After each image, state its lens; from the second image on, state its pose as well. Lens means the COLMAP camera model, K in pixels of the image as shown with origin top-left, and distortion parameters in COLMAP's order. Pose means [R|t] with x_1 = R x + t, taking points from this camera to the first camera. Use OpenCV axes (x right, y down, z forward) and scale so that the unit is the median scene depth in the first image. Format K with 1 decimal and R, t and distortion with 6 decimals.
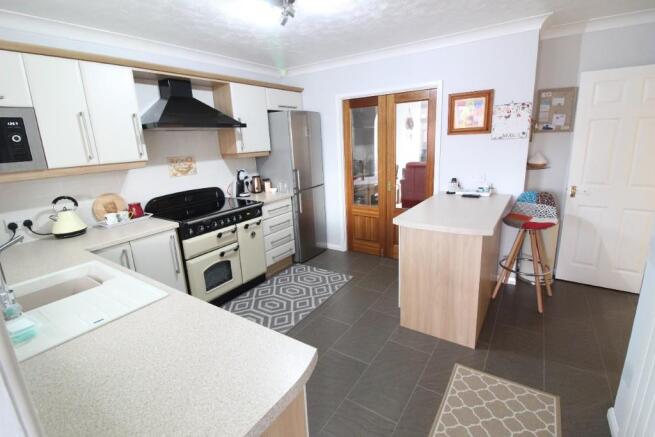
lens RADIAL K [[306.8, 0, 325.5], [0, 306.8, 209.7], [0, 0, 1]] dist [-0.001386, -0.000792]
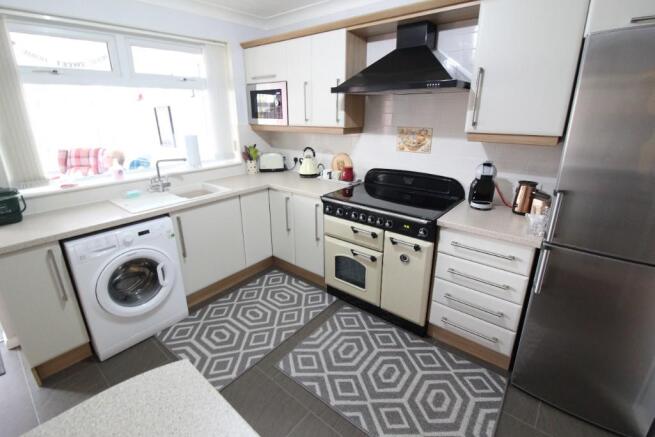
lens RADIAL K [[306.8, 0, 325.5], [0, 306.8, 209.7], [0, 0, 1]] dist [-0.001386, -0.000792]
pose [[-0.098423, 0.351304, -0.931074, 0.382282], [-0.213160, 0.906458, 0.364550, -0.234483], [0.972047, 0.234347, -0.014333, 0.892532]]
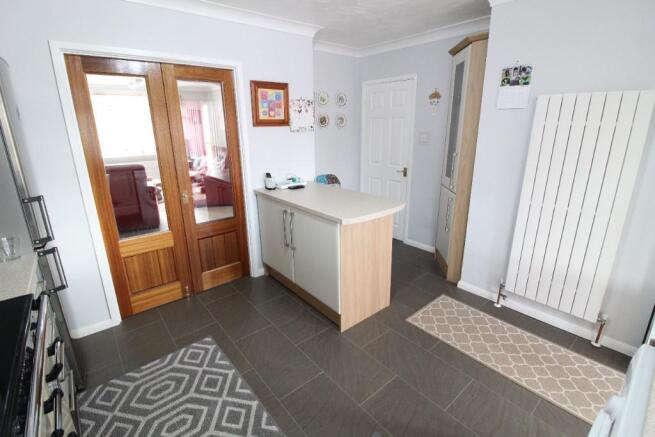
lens RADIAL K [[305.9, 0, 325.6], [0, 305.9, 213.4], [0, 0, 1]] dist [0.002314, -0.000270]
pose [[0.276677, -0.228710, 0.933350, -0.473952], [0.221698, 0.960256, 0.169584, -0.113801], [-0.935040, 0.160001, 0.316385, 0.607318]]
